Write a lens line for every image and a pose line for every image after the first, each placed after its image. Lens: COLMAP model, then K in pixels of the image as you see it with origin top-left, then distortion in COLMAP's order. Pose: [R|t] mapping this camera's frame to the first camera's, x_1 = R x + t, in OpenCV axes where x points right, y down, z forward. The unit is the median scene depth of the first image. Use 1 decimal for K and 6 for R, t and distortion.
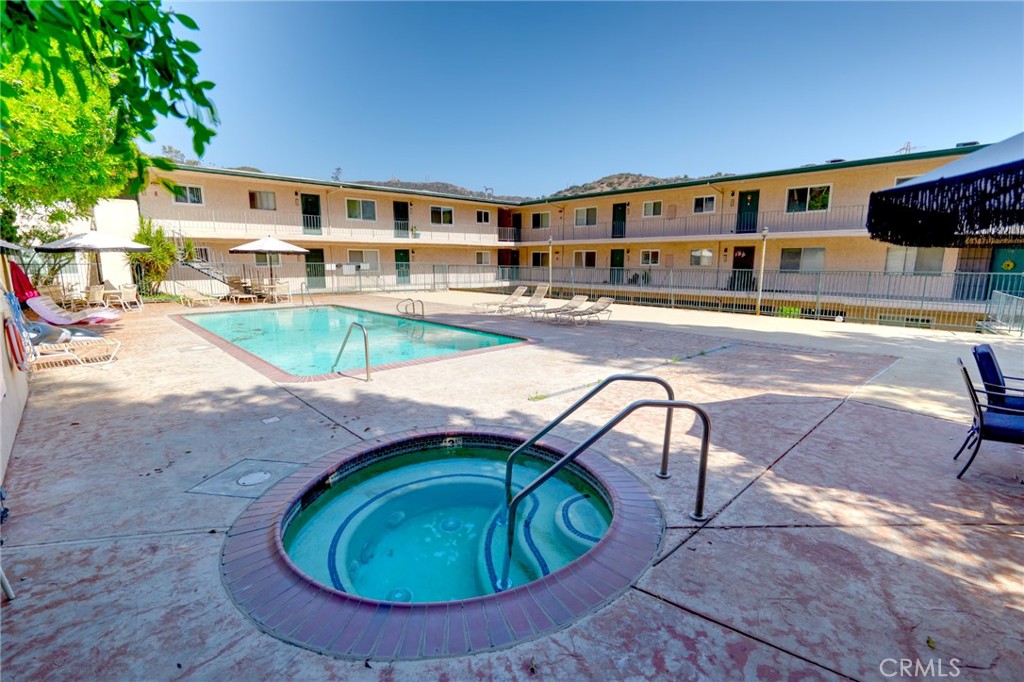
lens RADIAL K [[465.0, 0, 512.0], [0, 465.0, 341.0], [0, 0, 1]] dist [0.001254, 0.000206]
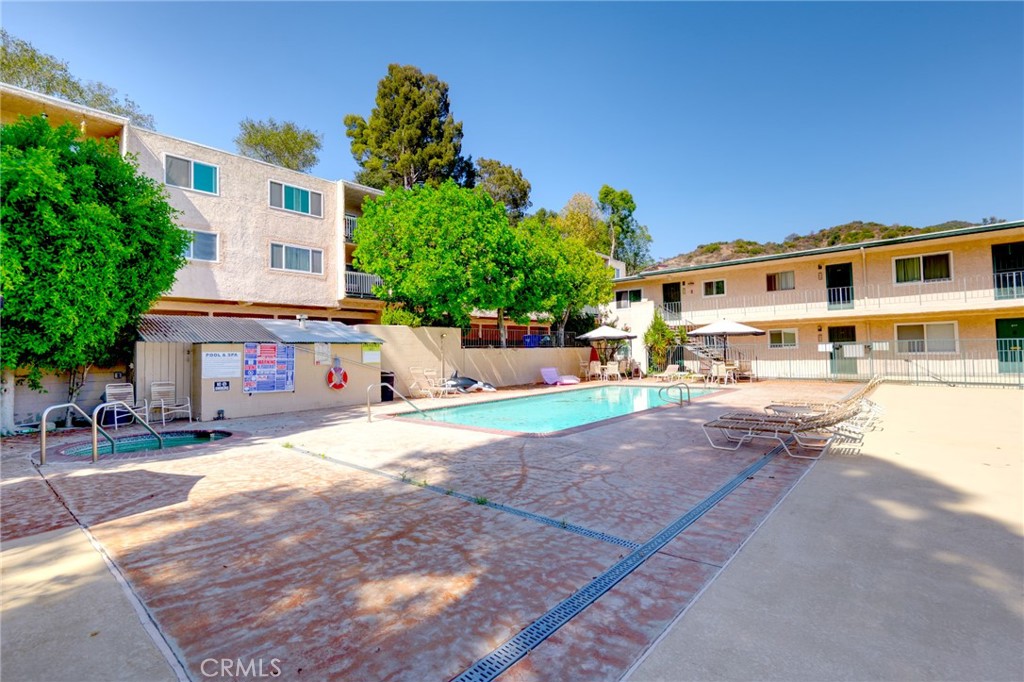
lens RADIAL K [[465.0, 0, 512.0], [0, 465.0, 341.0], [0, 0, 1]] dist [0.001254, 0.000206]
pose [[0.090670, -0.015256, -0.995764, 0.389293], [-0.144043, 0.989168, -0.028270, -0.065281], [0.985409, 0.145996, 0.087491, 0.363414]]
